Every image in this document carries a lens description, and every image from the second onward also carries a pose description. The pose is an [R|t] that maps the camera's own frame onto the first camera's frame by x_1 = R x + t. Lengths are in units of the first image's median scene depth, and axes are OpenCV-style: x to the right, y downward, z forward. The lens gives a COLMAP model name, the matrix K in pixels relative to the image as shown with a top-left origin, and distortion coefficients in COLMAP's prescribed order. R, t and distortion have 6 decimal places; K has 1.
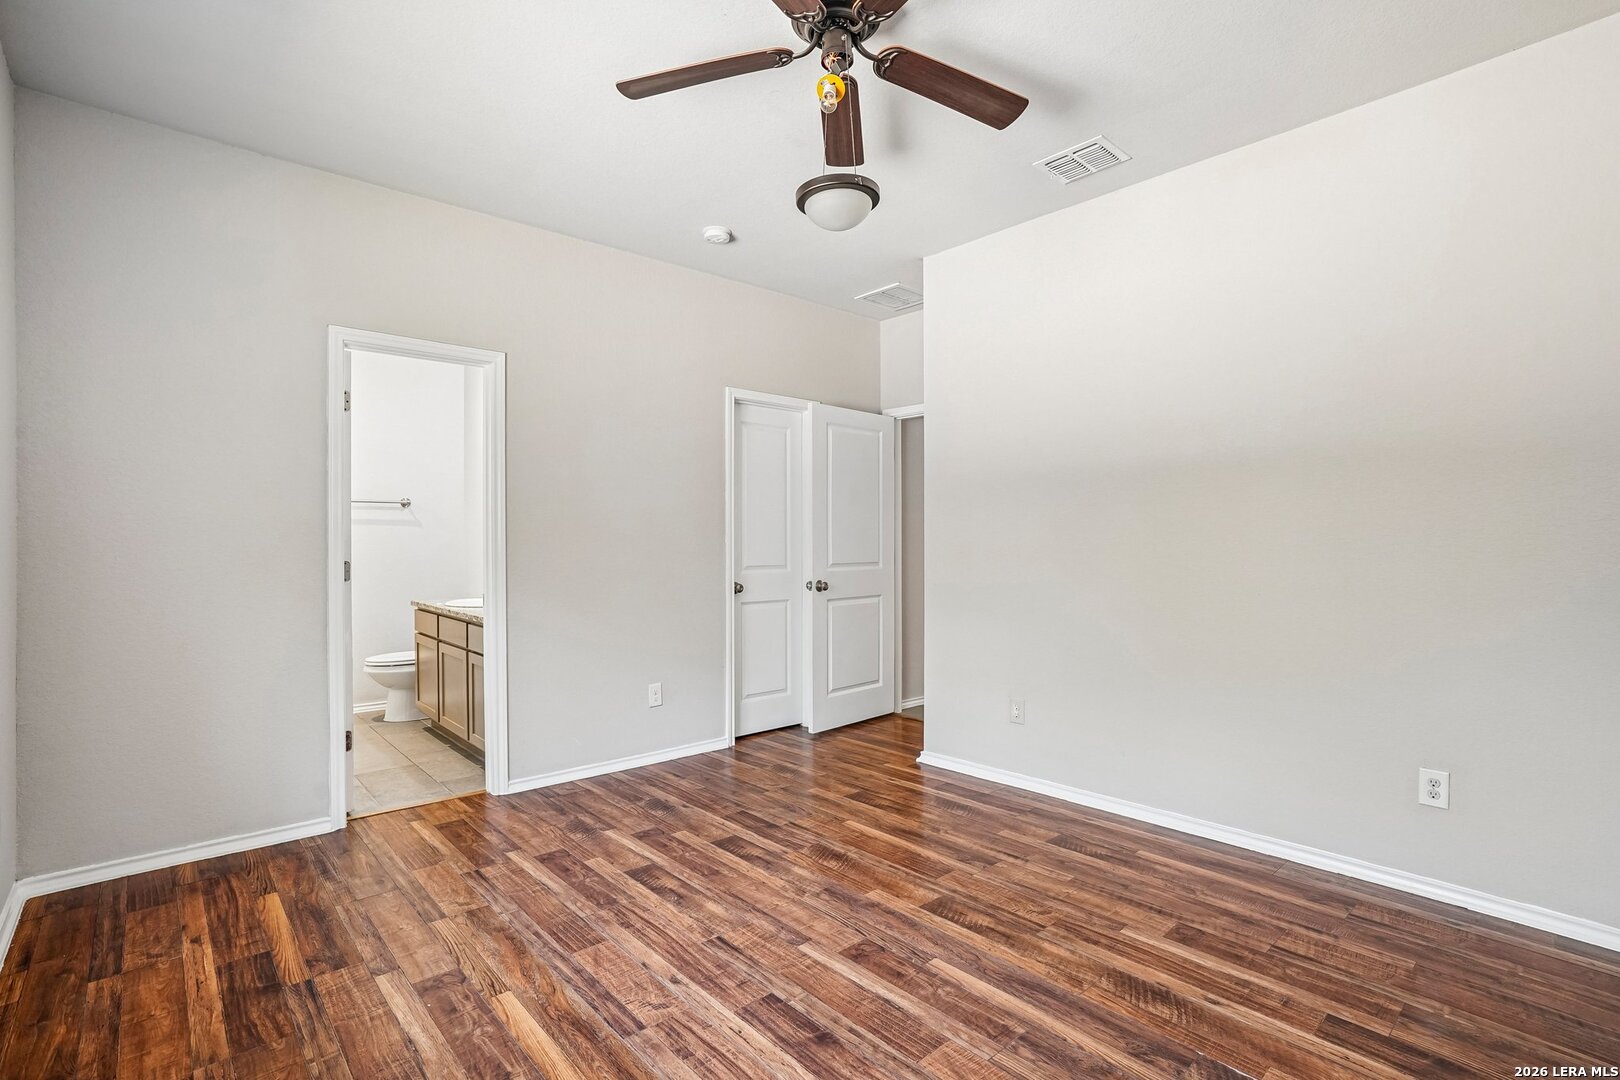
lens RADIAL K [[749.0, 0, 803.7], [0, 749.0, 542.5], [0, 0, 1]] dist [-0.047204, 0.024305]
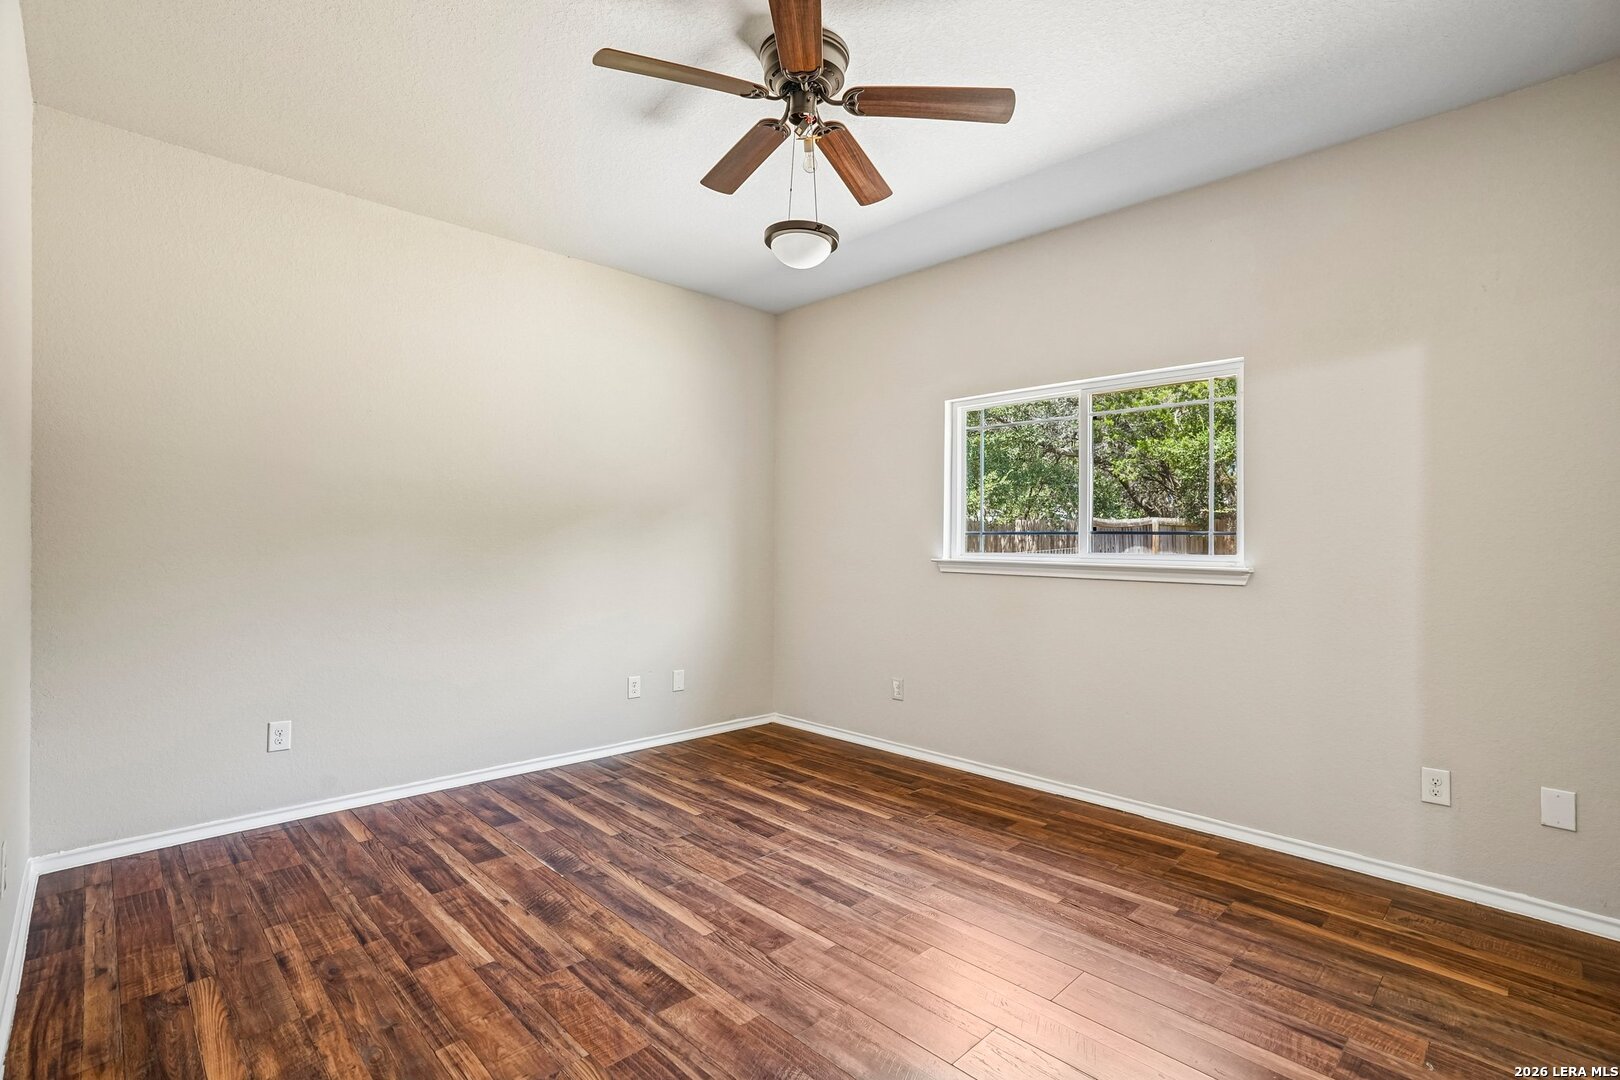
lens RADIAL K [[749.0, 0, 803.7], [0, 749.0, 542.5], [0, 0, 1]] dist [-0.047204, 0.024305]
pose [[-0.998974, -0.006096, -0.044869, 0.076971], [-0.006088, 0.999981, -0.000302, -0.004410], [0.044870, -0.000028, -0.998993, 1.829076]]
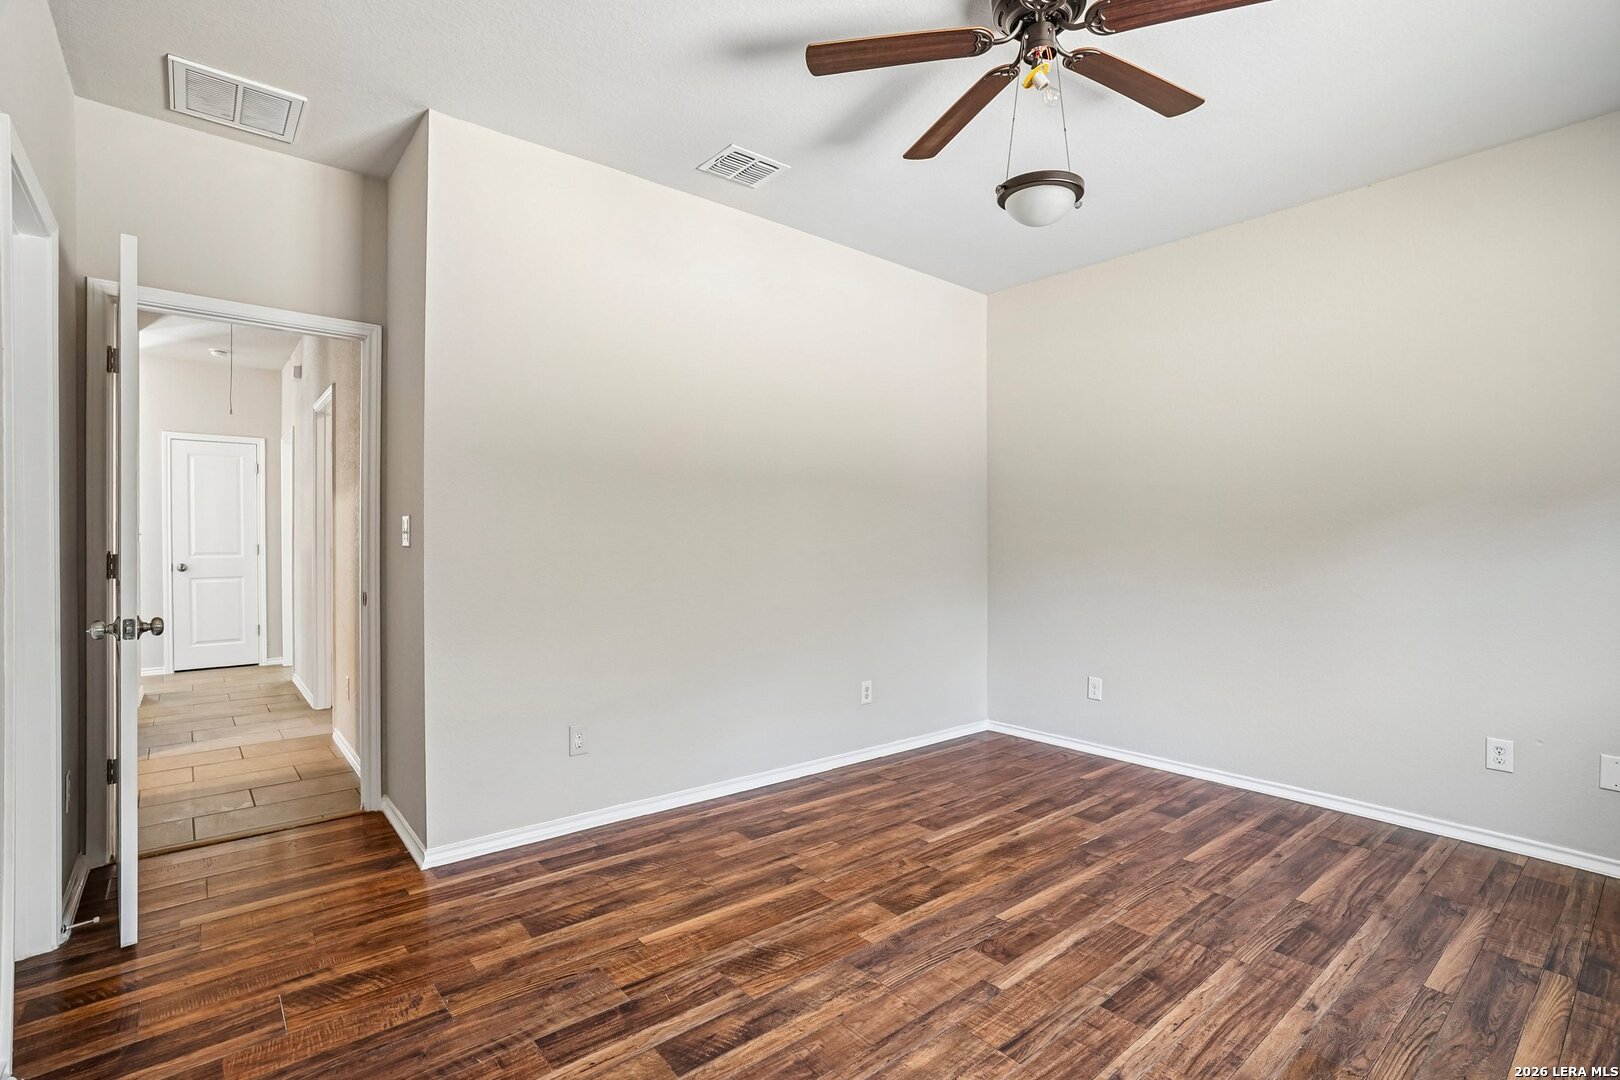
lens RADIAL K [[764.3, 0, 810.0], [0, 764.3, 540.0], [0, 0, 1]] dist [-0.057126, 0.026705]
pose [[0.034210, 0.005450, 0.999400, -0.829879], [-0.005398, 0.999972, -0.005269, 0.013852], [-0.999400, -0.005214, 0.034238, 1.091850]]
